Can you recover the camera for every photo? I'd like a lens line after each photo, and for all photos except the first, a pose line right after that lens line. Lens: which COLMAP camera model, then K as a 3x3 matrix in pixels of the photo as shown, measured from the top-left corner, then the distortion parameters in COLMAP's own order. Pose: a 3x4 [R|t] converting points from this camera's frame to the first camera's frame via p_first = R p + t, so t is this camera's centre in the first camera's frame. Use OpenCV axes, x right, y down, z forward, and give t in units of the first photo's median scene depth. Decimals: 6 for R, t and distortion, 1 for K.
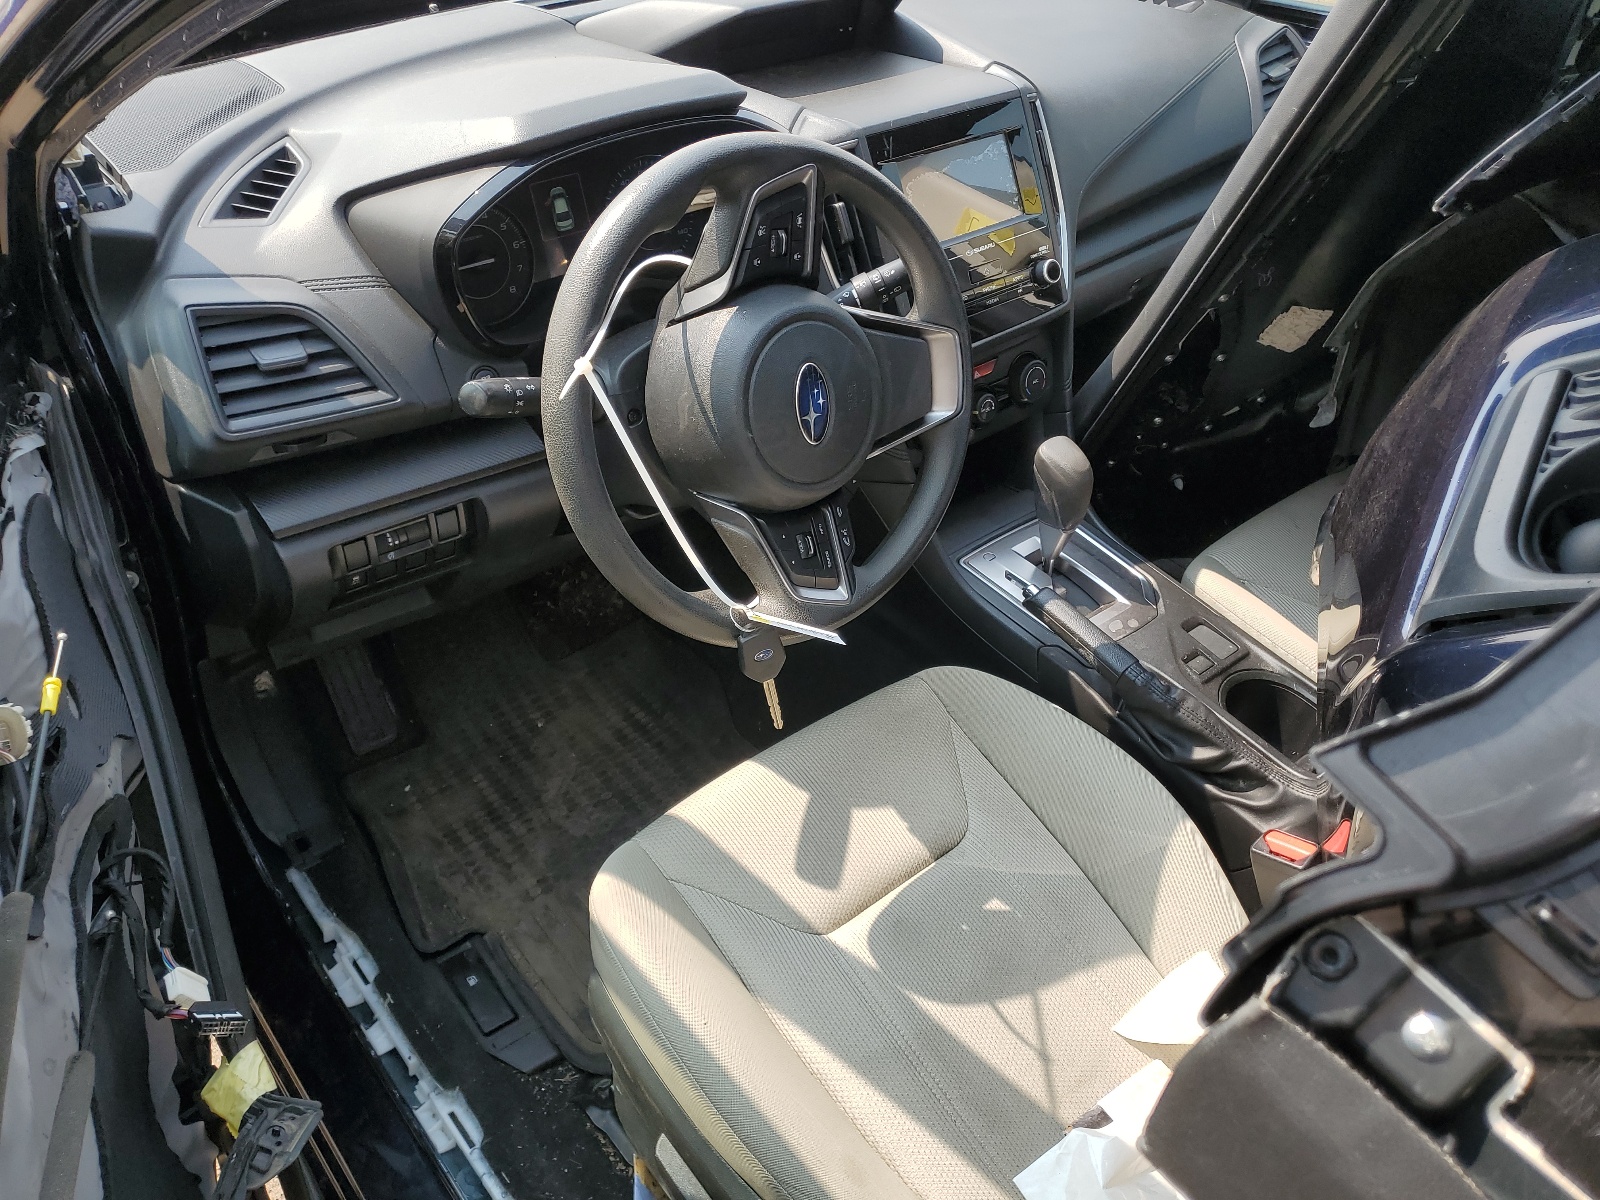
lens RADIAL K [[1159.1, 0, 749.3], [0, 1159.1, 601.3], [0, 0, 1]] dist [0.038738, 0.006413]
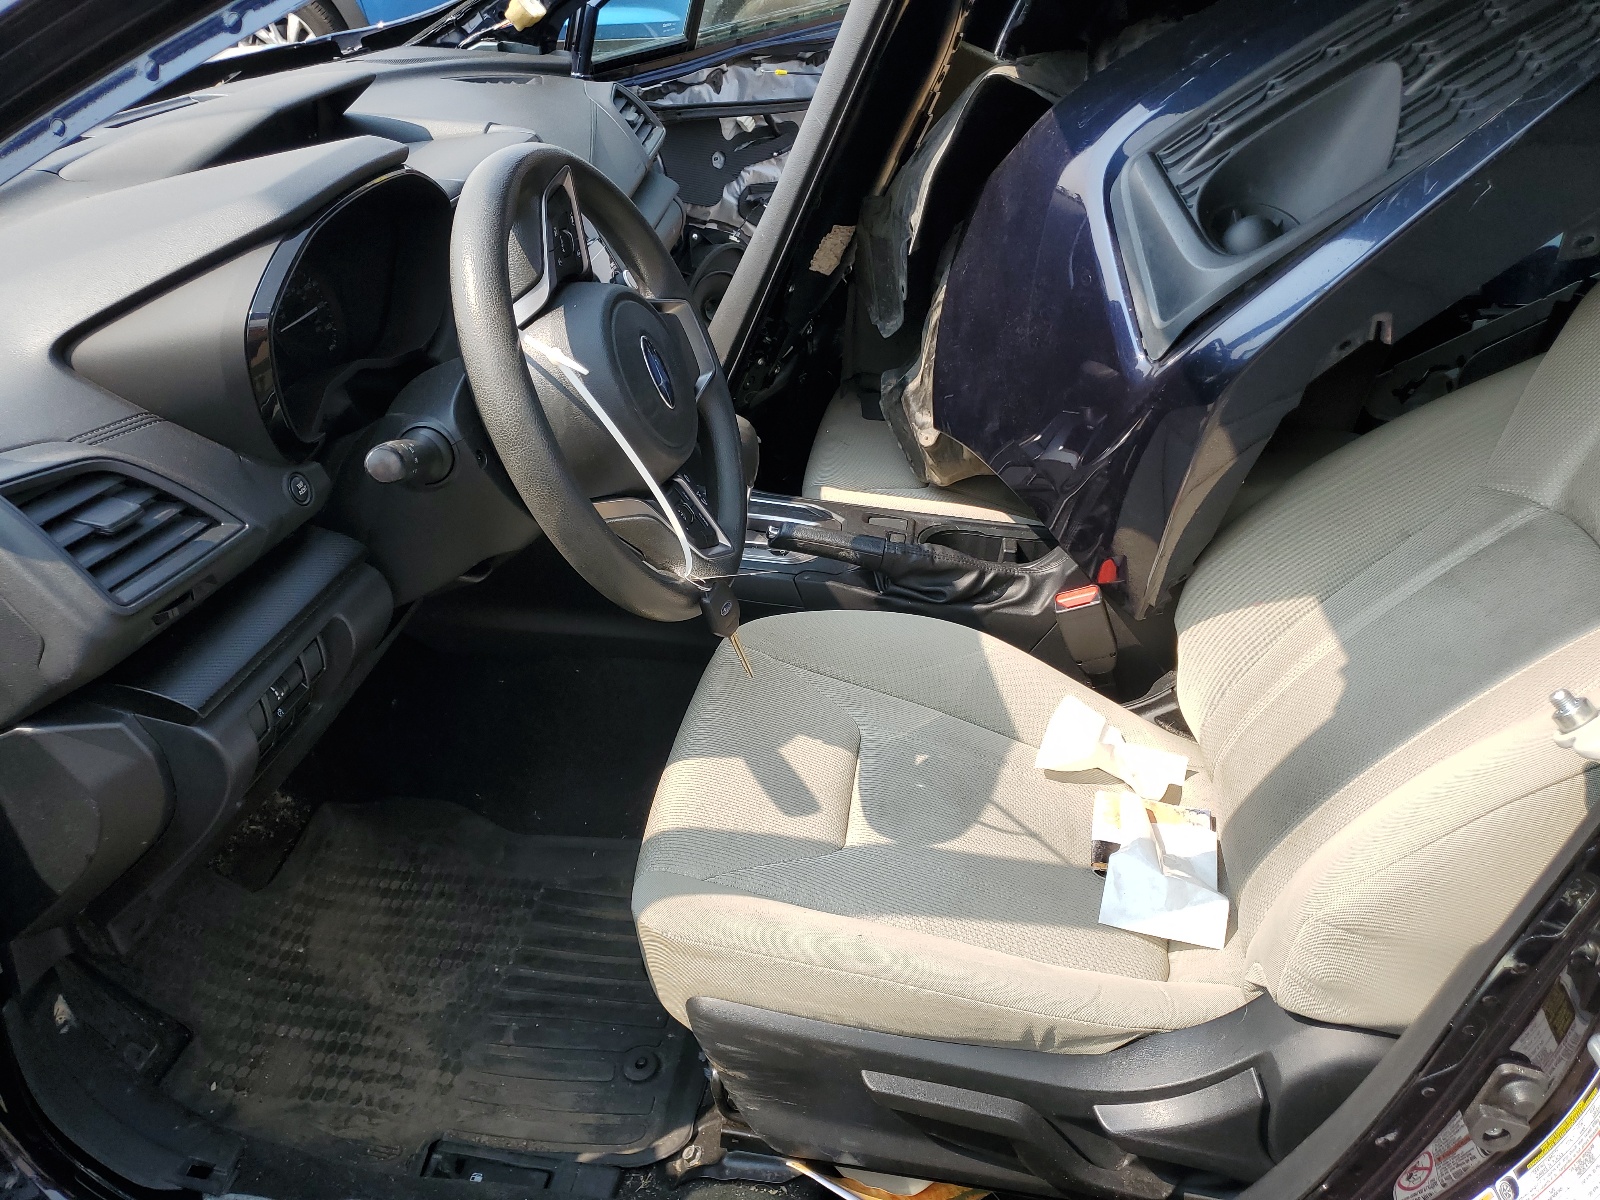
lens RADIAL K [[1159.1, 0, 749.3], [0, 1159.1, 601.3], [0, 0, 1]] dist [0.038738, 0.006413]
pose [[0.753225, -0.395796, 0.525355, -0.501655], [0.460367, 0.887686, 0.008723, 0.042745], [-0.469803, 0.235286, 0.850838, 0.091314]]
